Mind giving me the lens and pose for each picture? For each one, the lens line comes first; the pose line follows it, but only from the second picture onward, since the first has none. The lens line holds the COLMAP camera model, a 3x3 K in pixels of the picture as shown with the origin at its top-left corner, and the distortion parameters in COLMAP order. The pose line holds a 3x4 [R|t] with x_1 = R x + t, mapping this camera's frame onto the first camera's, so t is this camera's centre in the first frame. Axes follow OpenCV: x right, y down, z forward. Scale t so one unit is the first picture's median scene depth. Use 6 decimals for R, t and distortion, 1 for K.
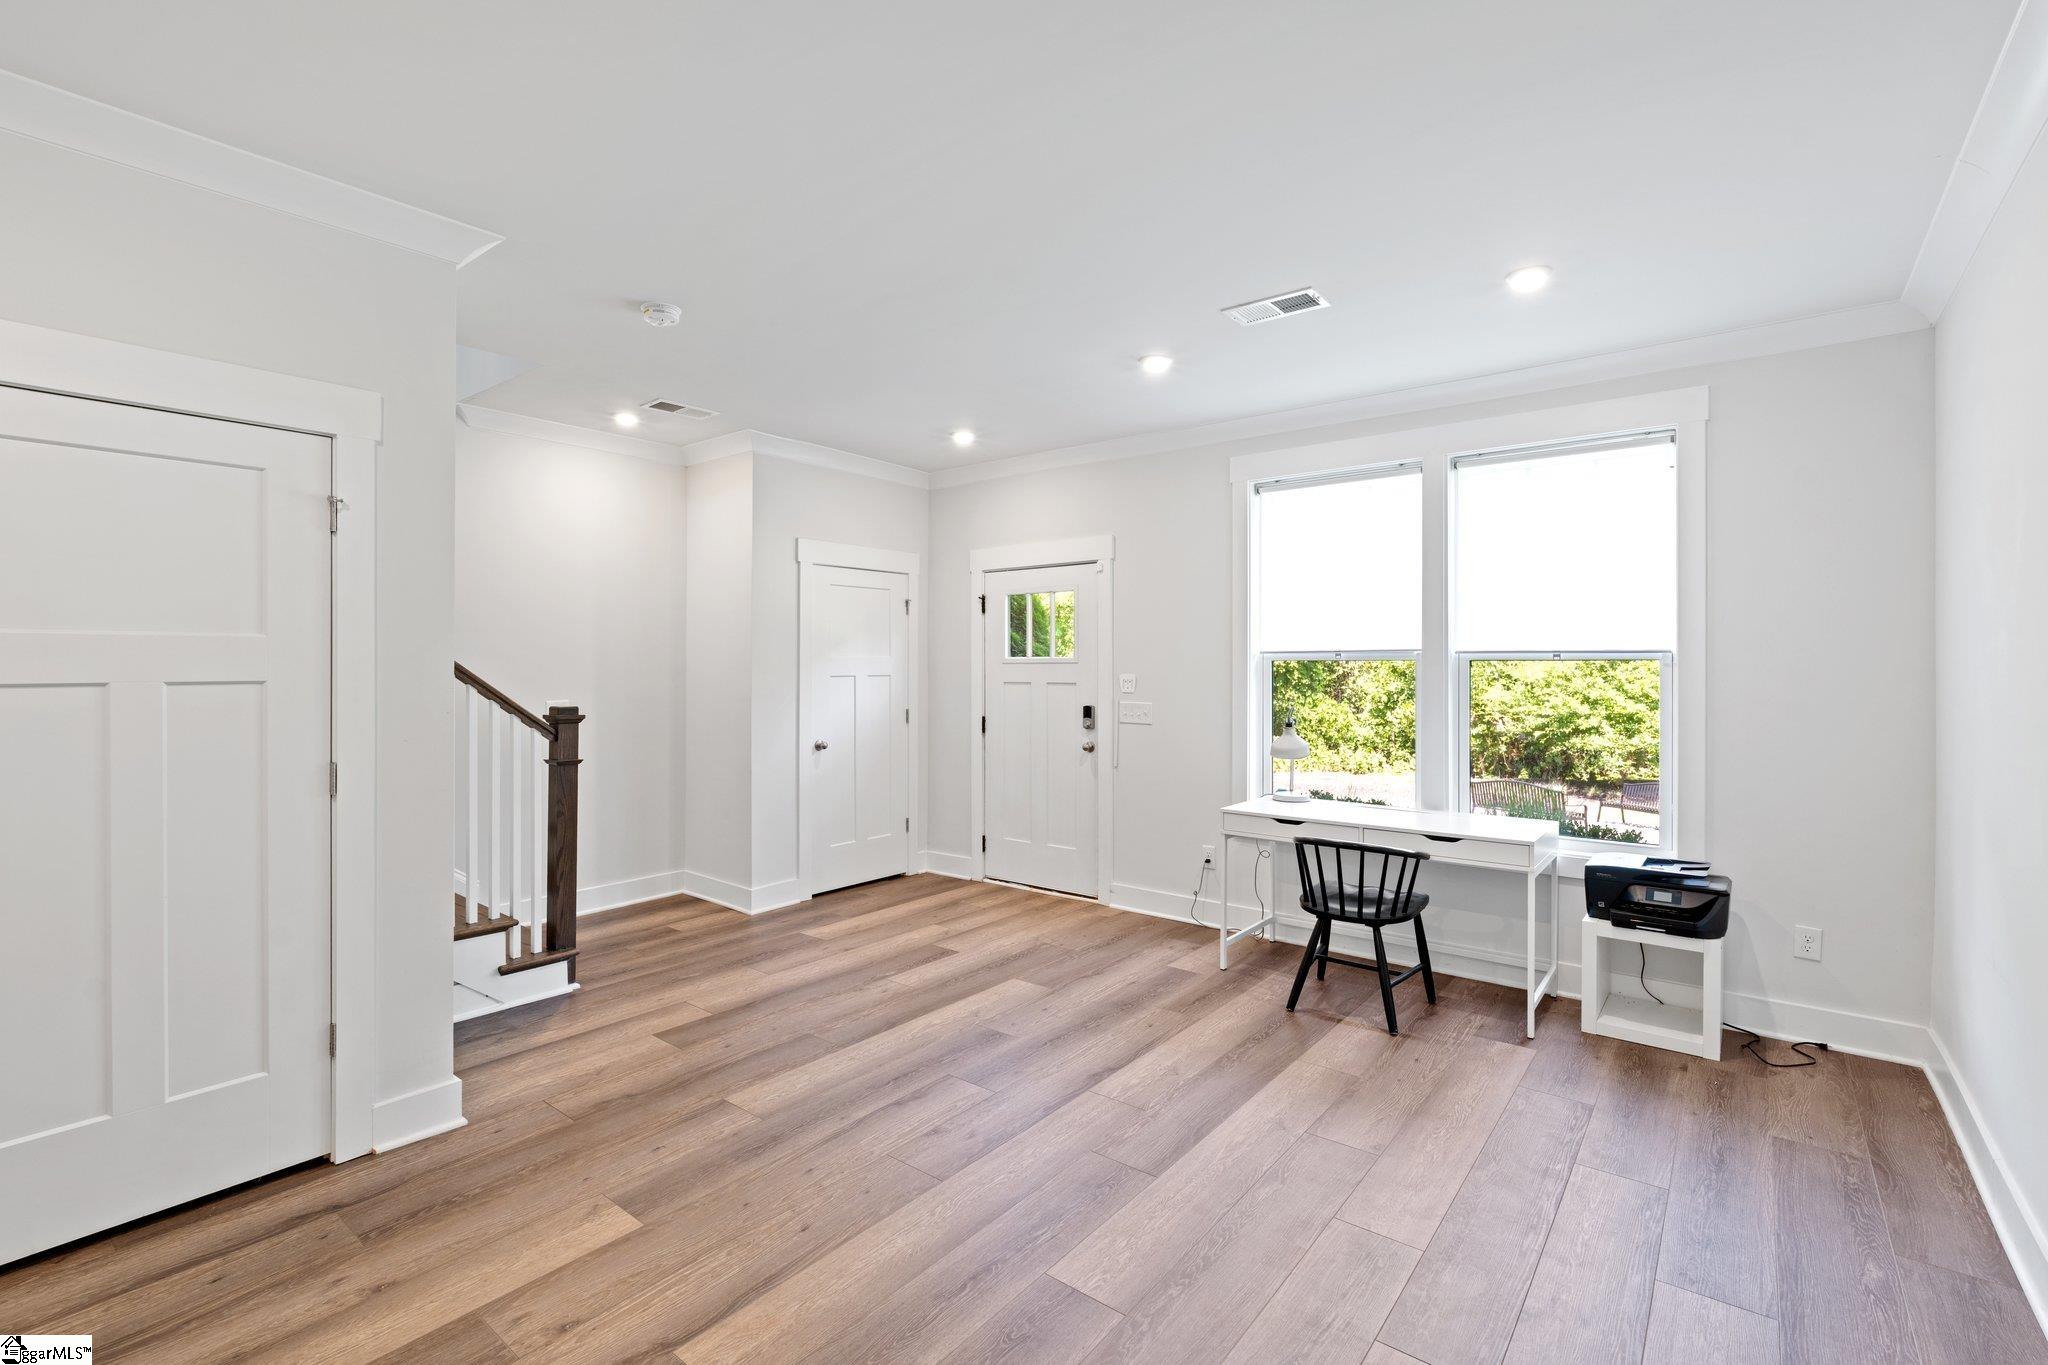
lens RADIAL K [[903.9, 0, 1023.5], [0, 903.9, 673.5], [0, 0, 1]] dist [-0.005161, -0.000255]
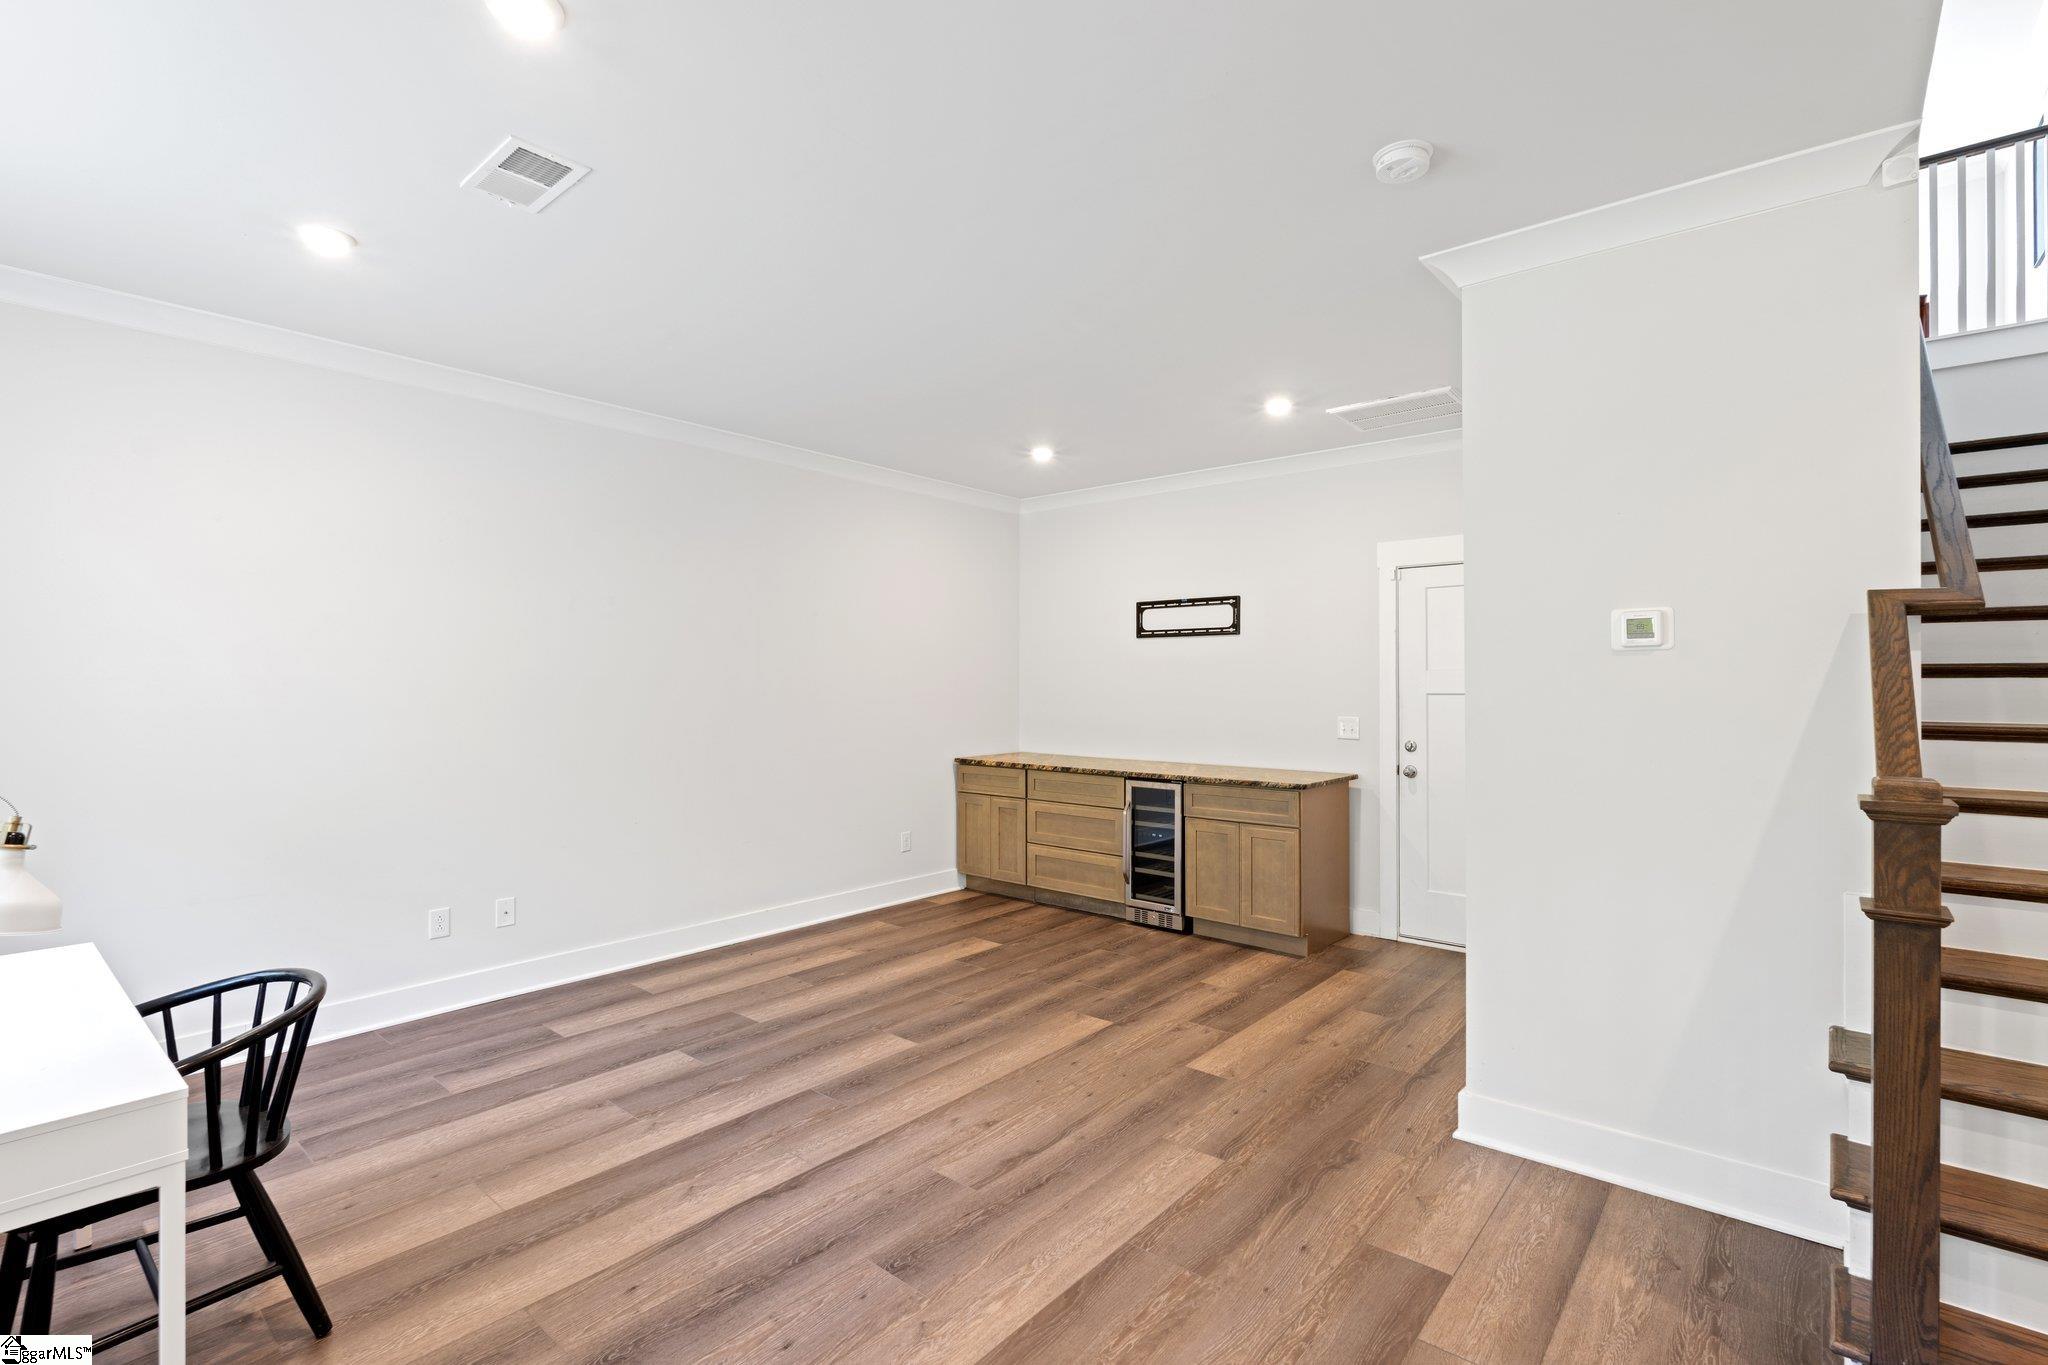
lens RADIAL K [[903.9, 0, 1026.1], [0, 903.9, 679.8], [0, 0, 1]] dist [-0.005161, -0.000255]
pose [[-0.999516, -0.003064, 0.030965, -0.161023], [-0.002939, 0.999987, 0.004055, -0.012819], [-0.030977, 0.003962, -0.999512, 1.908378]]
